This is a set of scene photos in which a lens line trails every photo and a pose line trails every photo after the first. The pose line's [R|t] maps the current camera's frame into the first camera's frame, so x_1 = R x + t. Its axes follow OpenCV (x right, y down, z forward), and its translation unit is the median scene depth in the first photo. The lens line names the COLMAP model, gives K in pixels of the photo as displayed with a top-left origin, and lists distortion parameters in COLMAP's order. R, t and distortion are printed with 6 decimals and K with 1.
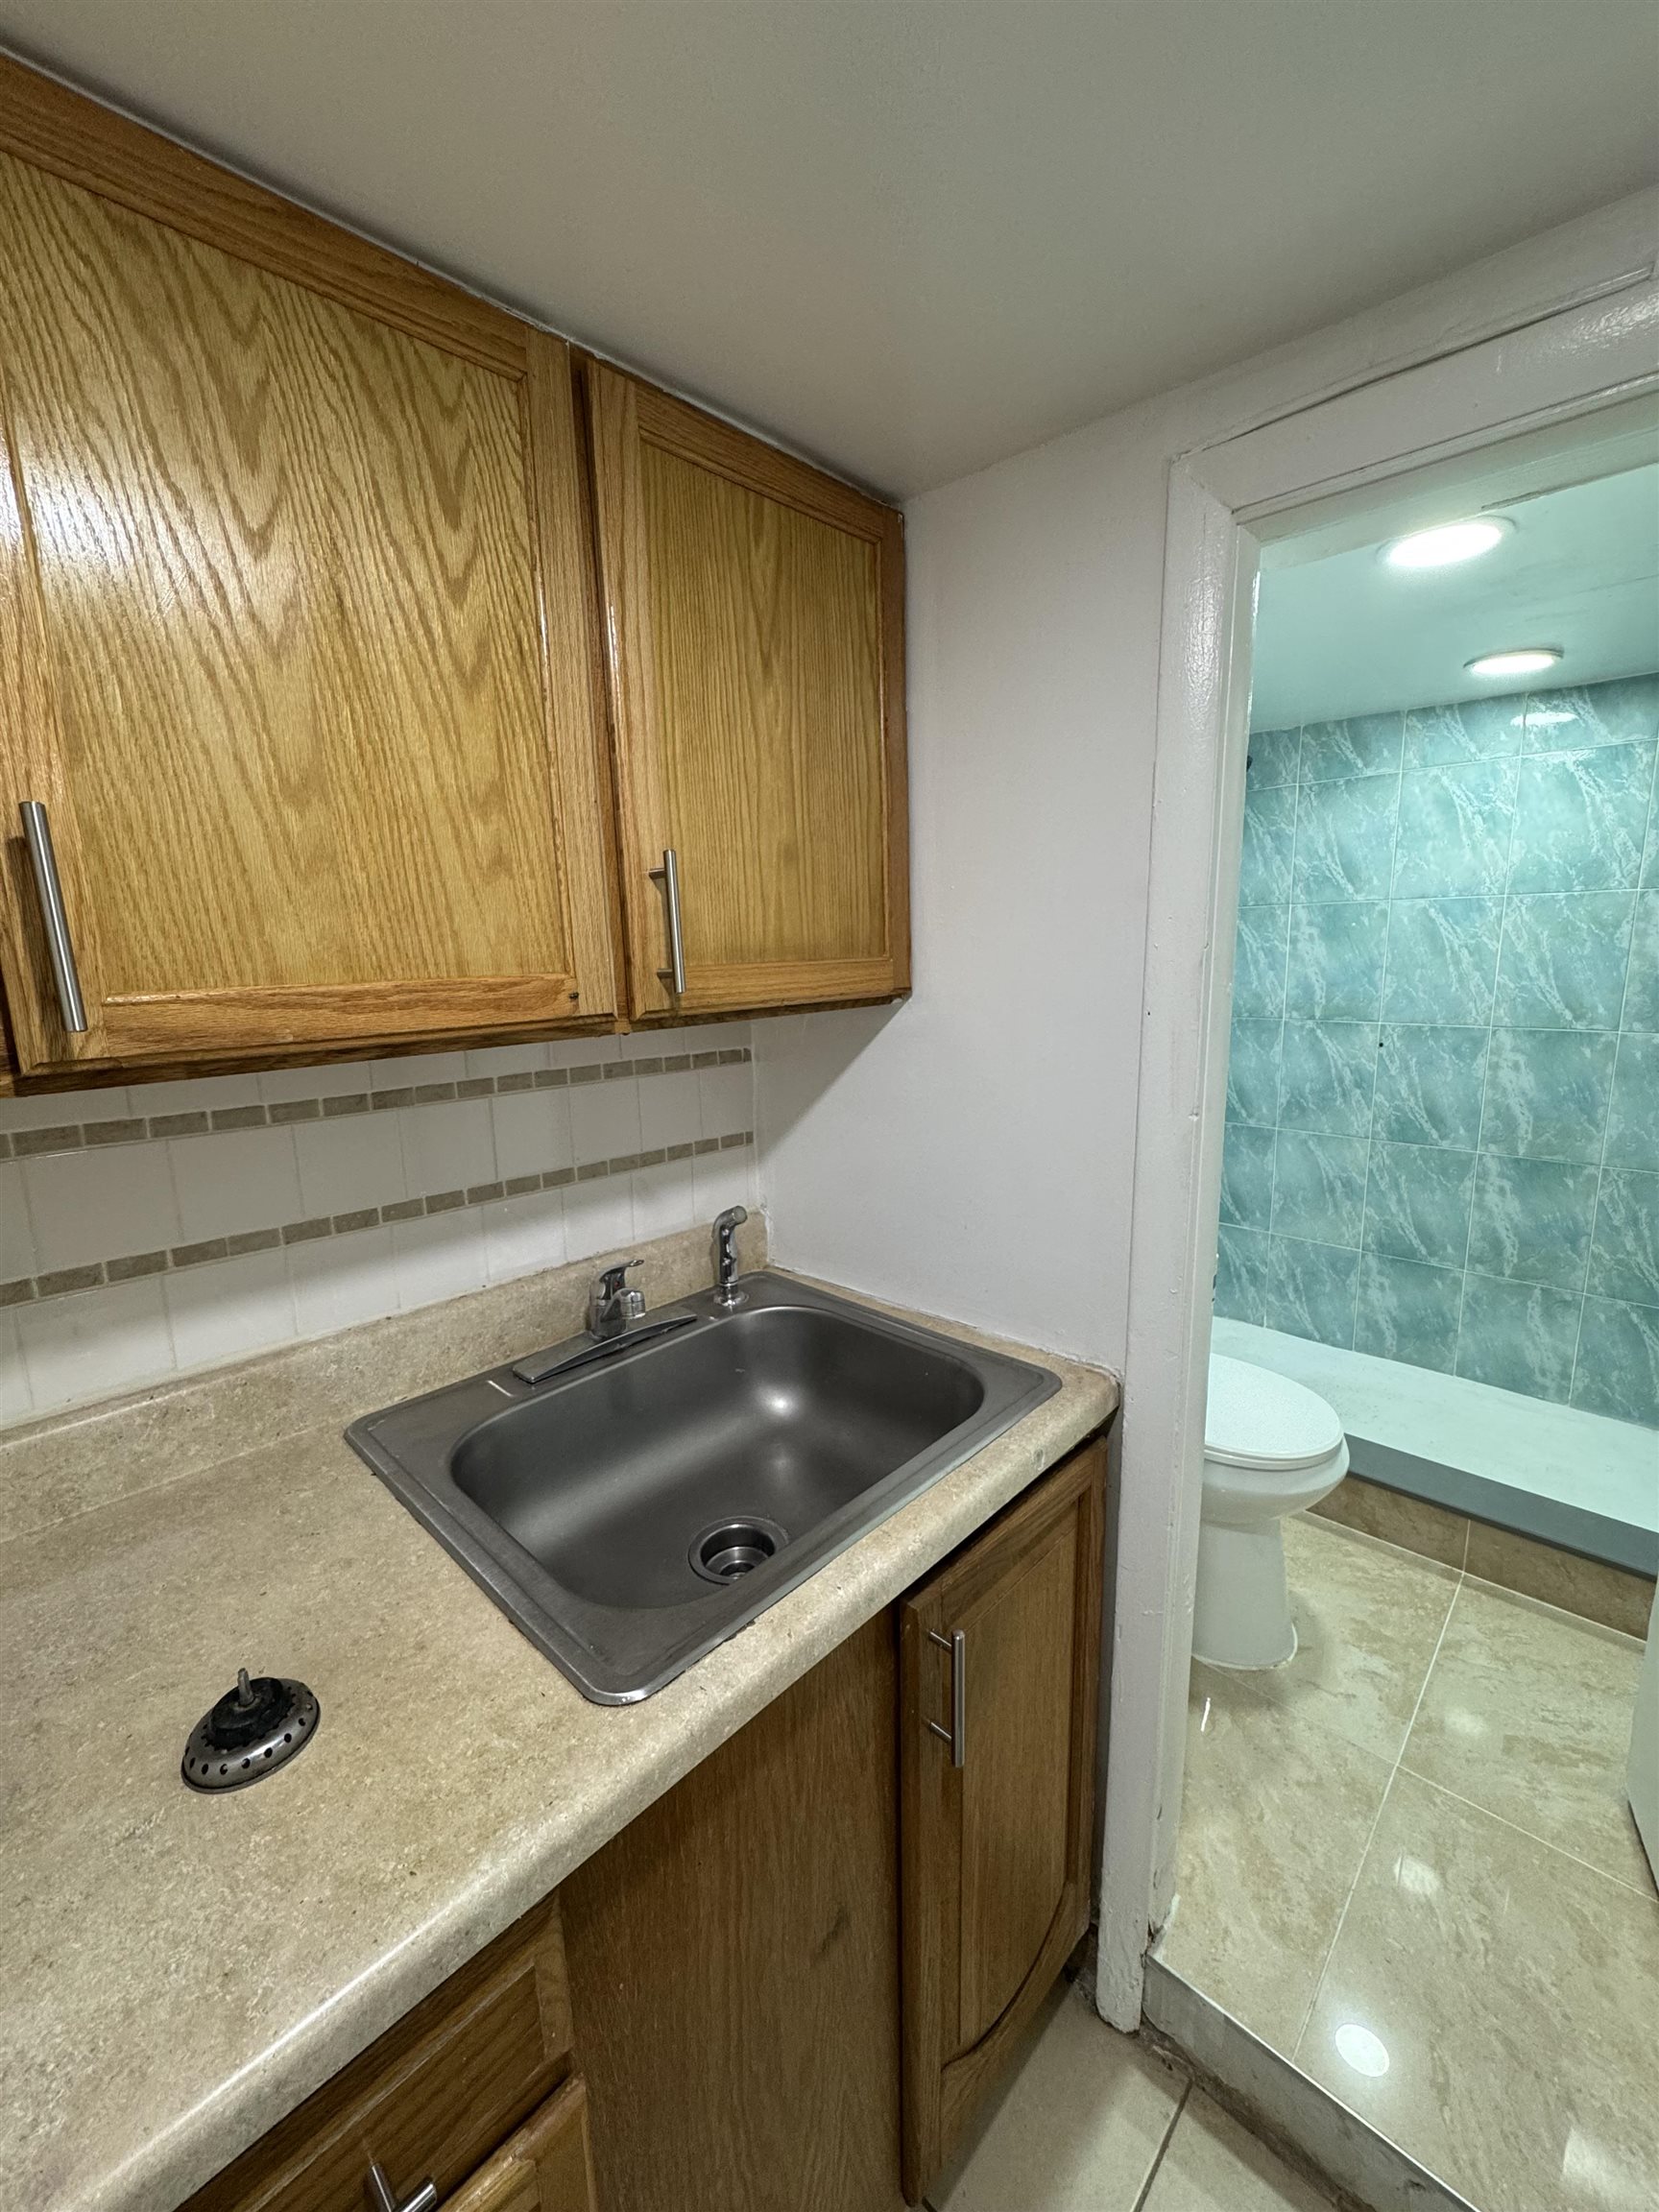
lens RADIAL K [[879.8, 0, 826.9], [0, 879.8, 1103.0], [0, 0, 1]] dist [-0.002388, -0.000072]
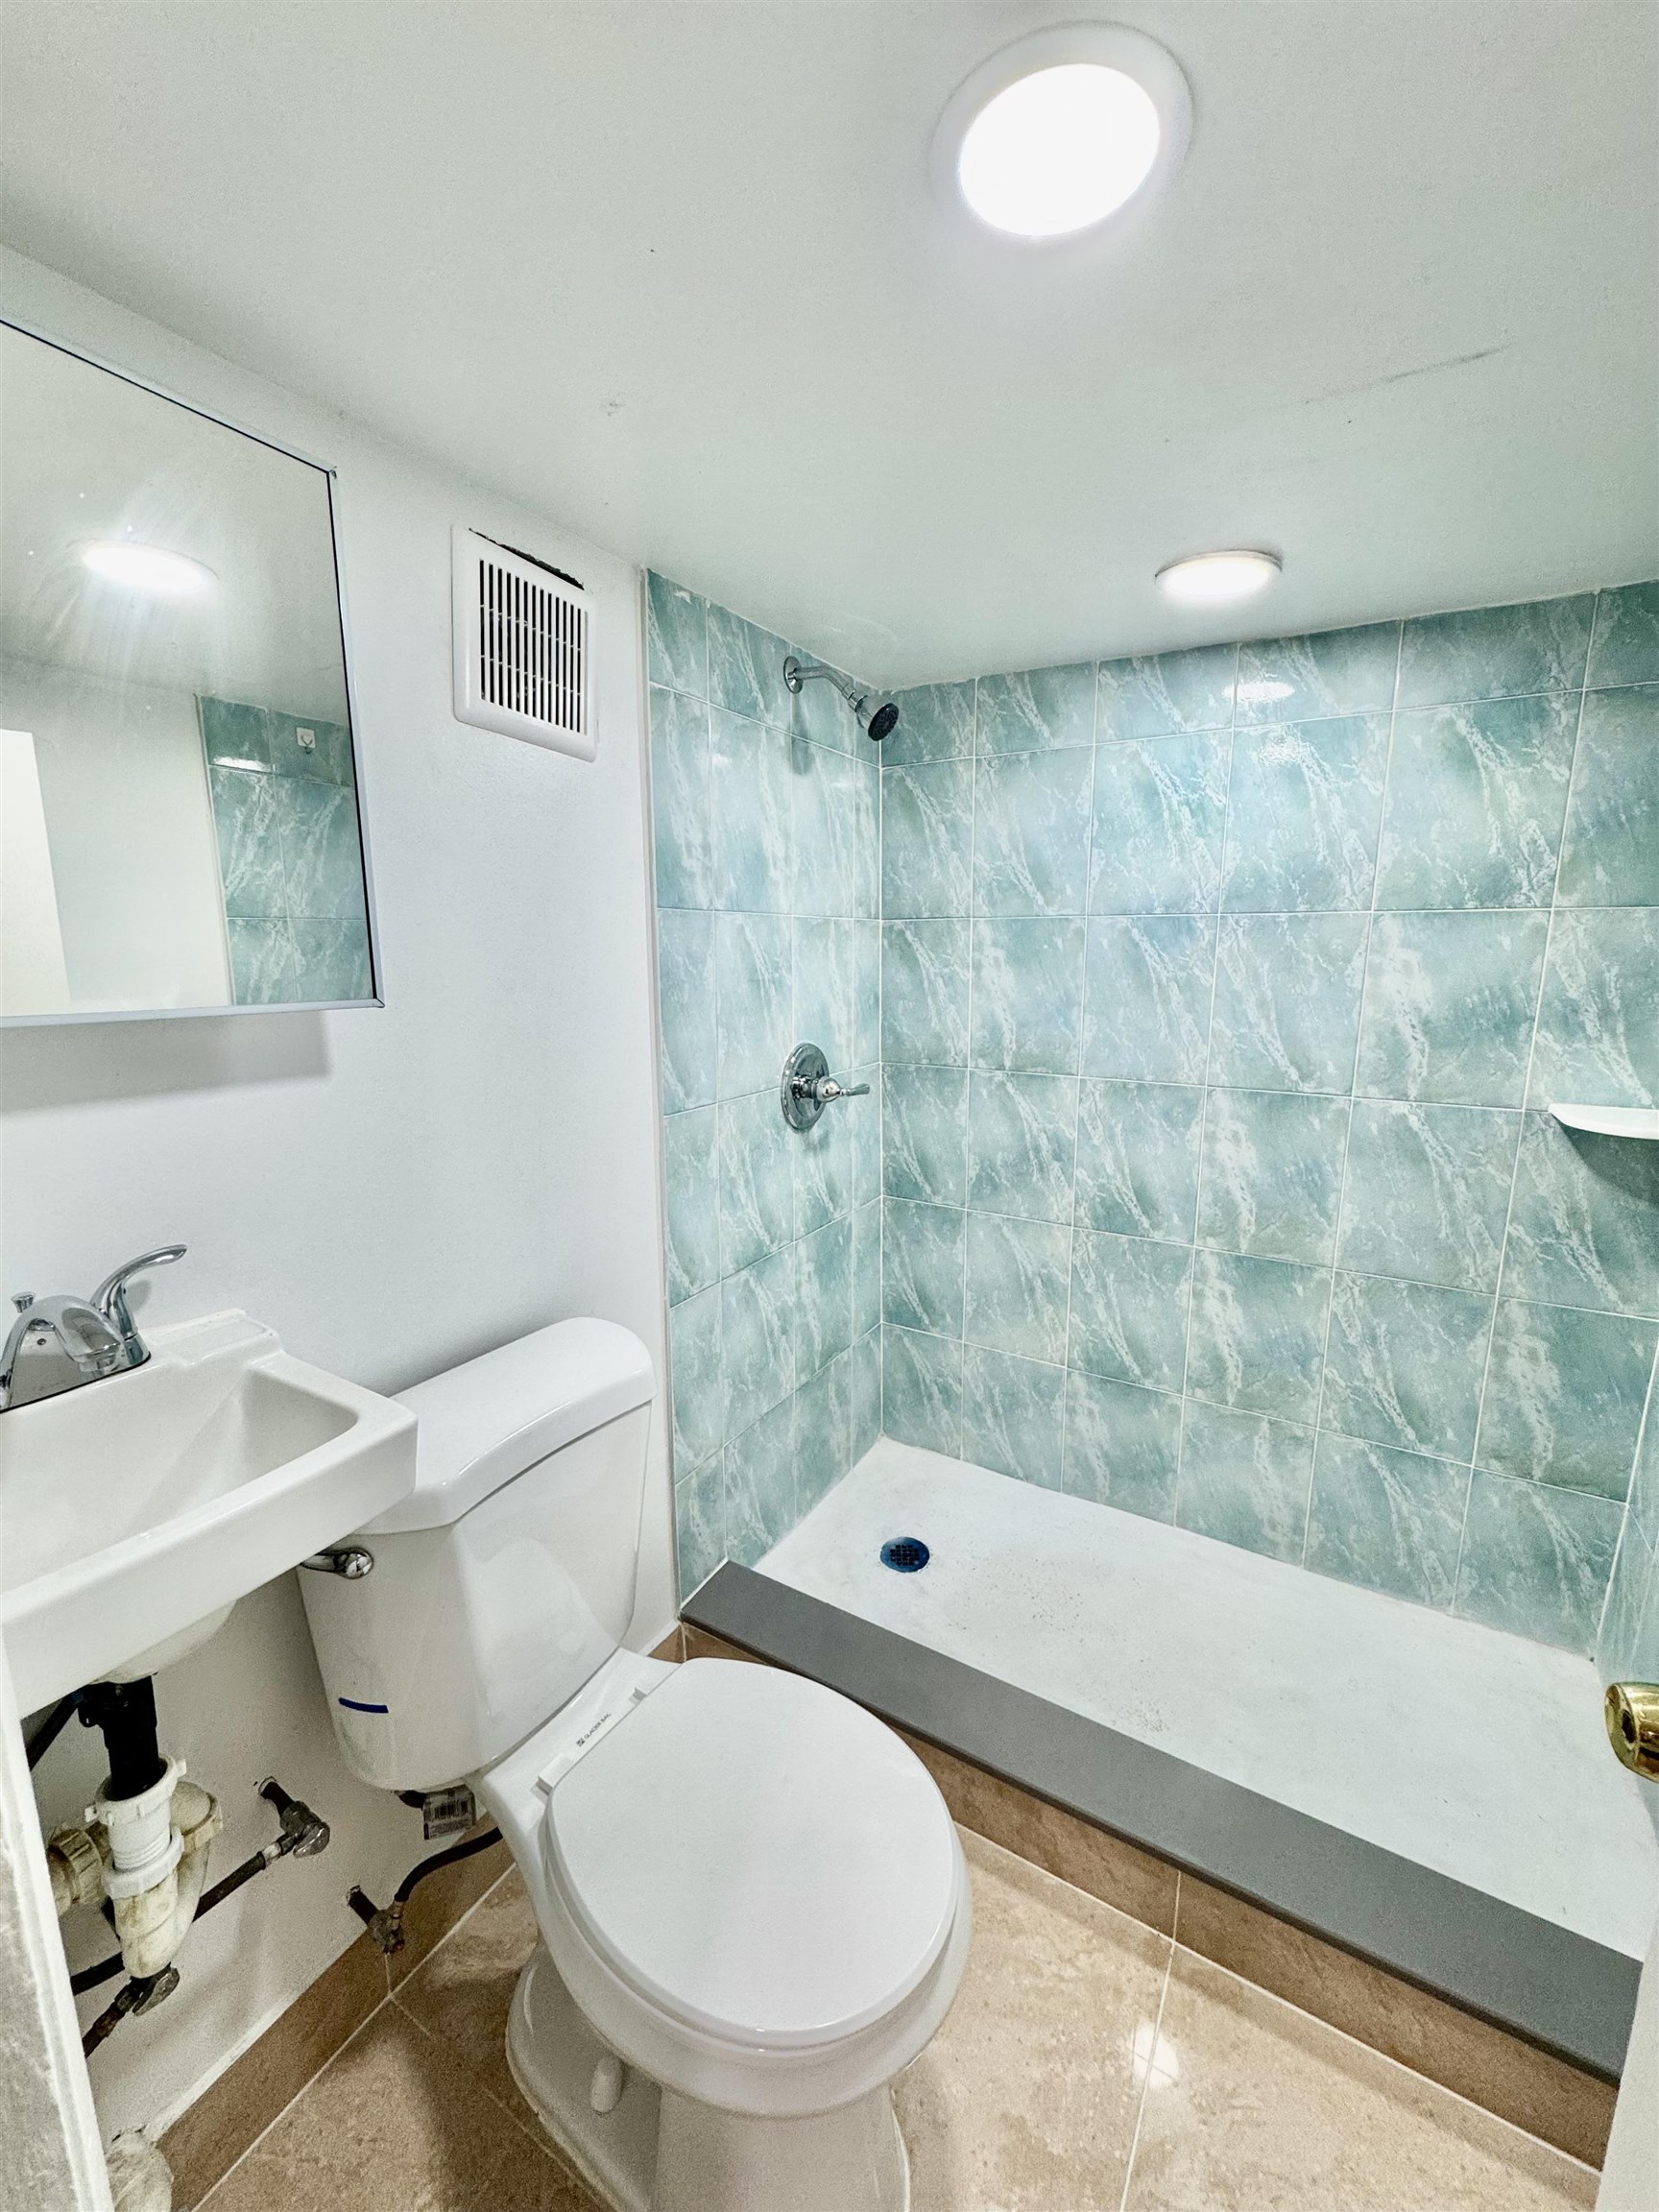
lens RADIAL K [[879.8, 0, 827.9], [0, 879.8, 1102.6], [0, 0, 1]] dist [-0.002388, -0.000072]
pose [[0.975749, -0.017097, 0.218222, 0.295283], [0.017461, 0.999848, 0.000260, -0.086004], [-0.218193, 0.003556, 0.975899, 0.358991]]
